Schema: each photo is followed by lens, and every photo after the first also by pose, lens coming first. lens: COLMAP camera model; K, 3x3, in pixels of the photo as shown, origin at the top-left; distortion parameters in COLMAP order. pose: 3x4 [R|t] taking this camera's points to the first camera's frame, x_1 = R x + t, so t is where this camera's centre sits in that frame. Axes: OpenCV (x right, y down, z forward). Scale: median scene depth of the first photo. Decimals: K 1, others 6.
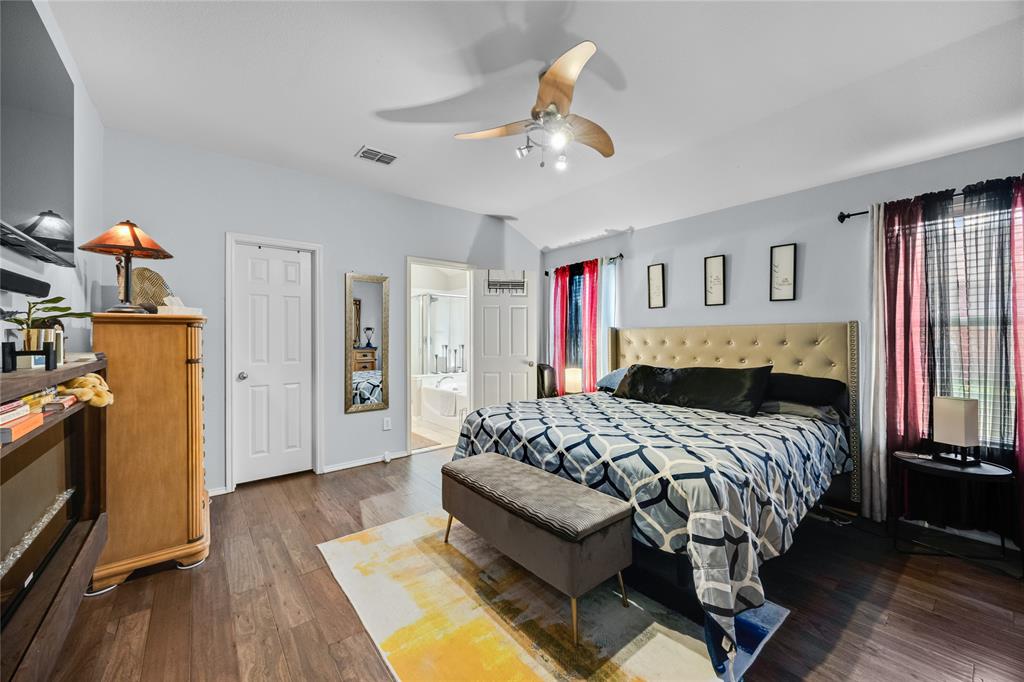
lens RADIAL K [[395.3, 0, 509.9], [0, 395.3, 340.9], [0, 0, 1]] dist [-0.005329, 0.000839]
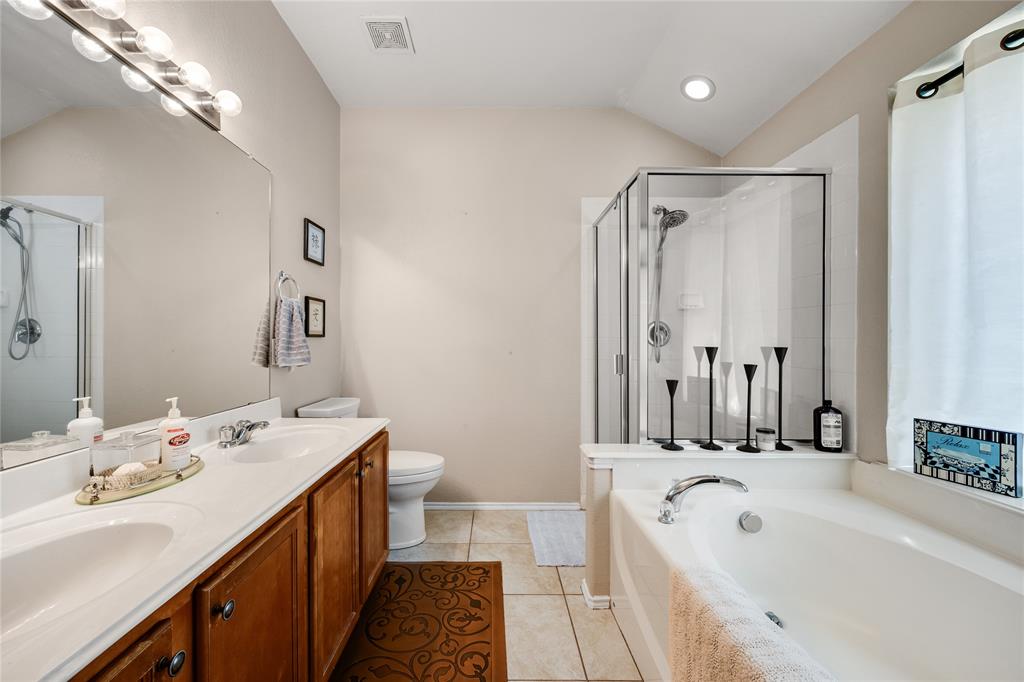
lens RADIAL K [[395.3, 0, 506.9], [0, 395.3, 339.1], [0, 0, 1]] dist [-0.005329, 0.000839]
pose [[0.791545, -0.001040, -0.611110, -0.102964], [0.000812, 0.999999, -0.000650, 0.004767], [0.611110, 0.000018, 0.791546, 0.678777]]
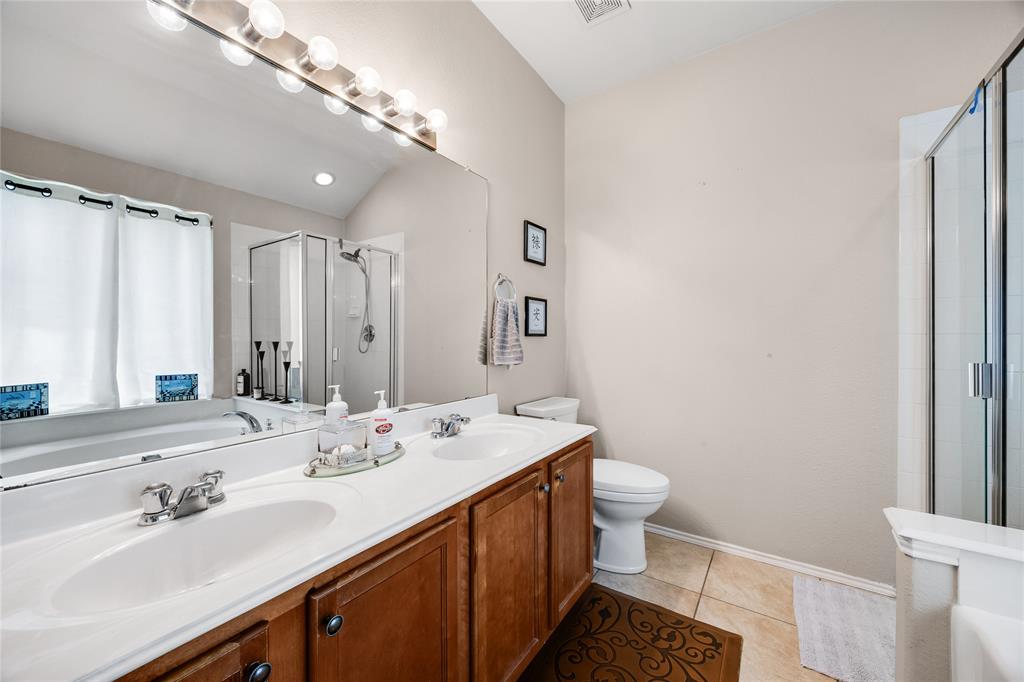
lens RADIAL K [[395.3, 0, 511.3], [0, 395.3, 340.6], [0, 0, 1]] dist [-0.005329, 0.000839]
pose [[0.295028, 0.002916, -0.955484, -0.118140], [0.005107, 0.999976, 0.004628, 0.004850], [0.955475, -0.006245, 0.295007, 0.730008]]
